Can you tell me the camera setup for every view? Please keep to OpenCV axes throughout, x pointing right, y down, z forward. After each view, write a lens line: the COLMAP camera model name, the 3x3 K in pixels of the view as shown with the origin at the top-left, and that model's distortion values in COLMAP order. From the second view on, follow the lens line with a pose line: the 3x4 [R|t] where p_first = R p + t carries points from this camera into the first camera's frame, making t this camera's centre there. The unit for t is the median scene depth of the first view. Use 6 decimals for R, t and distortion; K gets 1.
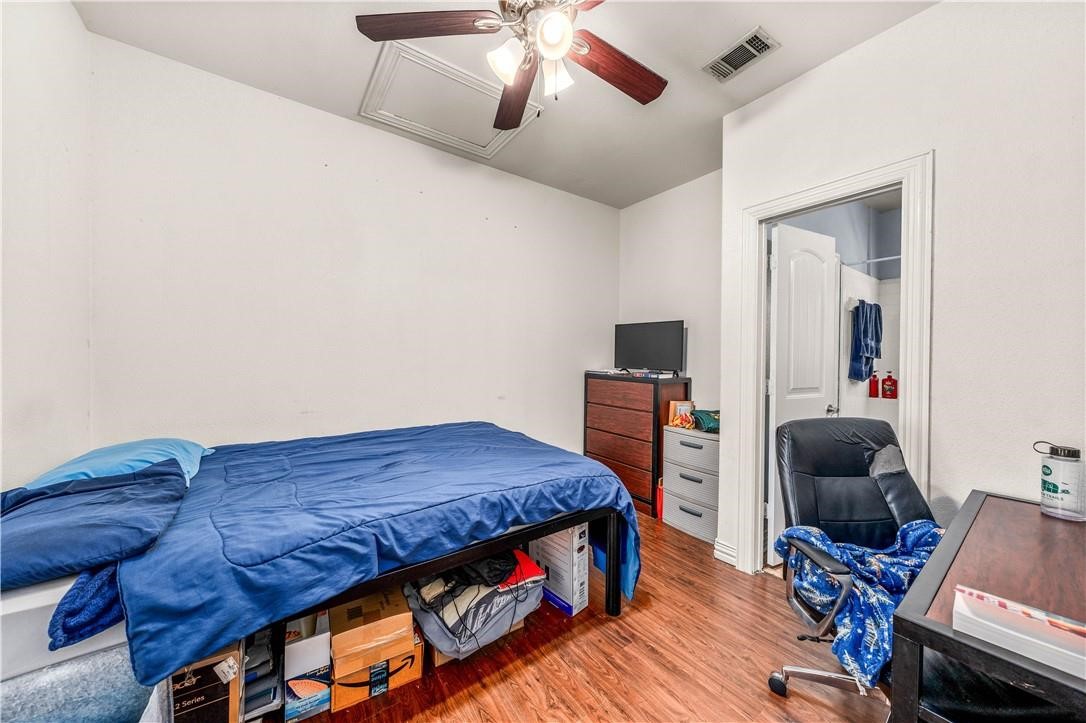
lens RADIAL K [[372.5, 0, 542.0], [0, 372.5, 360.0], [0, 0, 1]] dist [-0.002295, 0.000368]
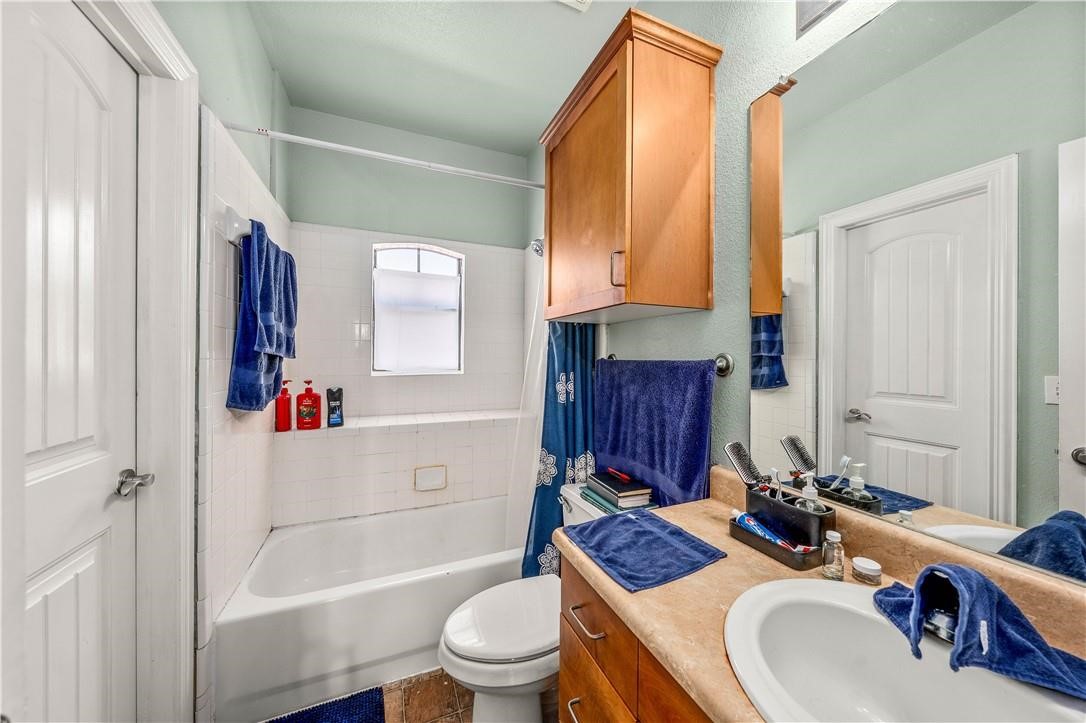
lens RADIAL K [[372.5, 0, 543.0], [0, 372.5, 356.3], [0, 0, 1]] dist [-0.002295, 0.000368]
pose [[0.224607, -0.003600, 0.974443, 0.487074], [0.005503, 0.999982, 0.002426, -0.005353], [-0.974434, 0.004818, 0.224622, 0.551045]]
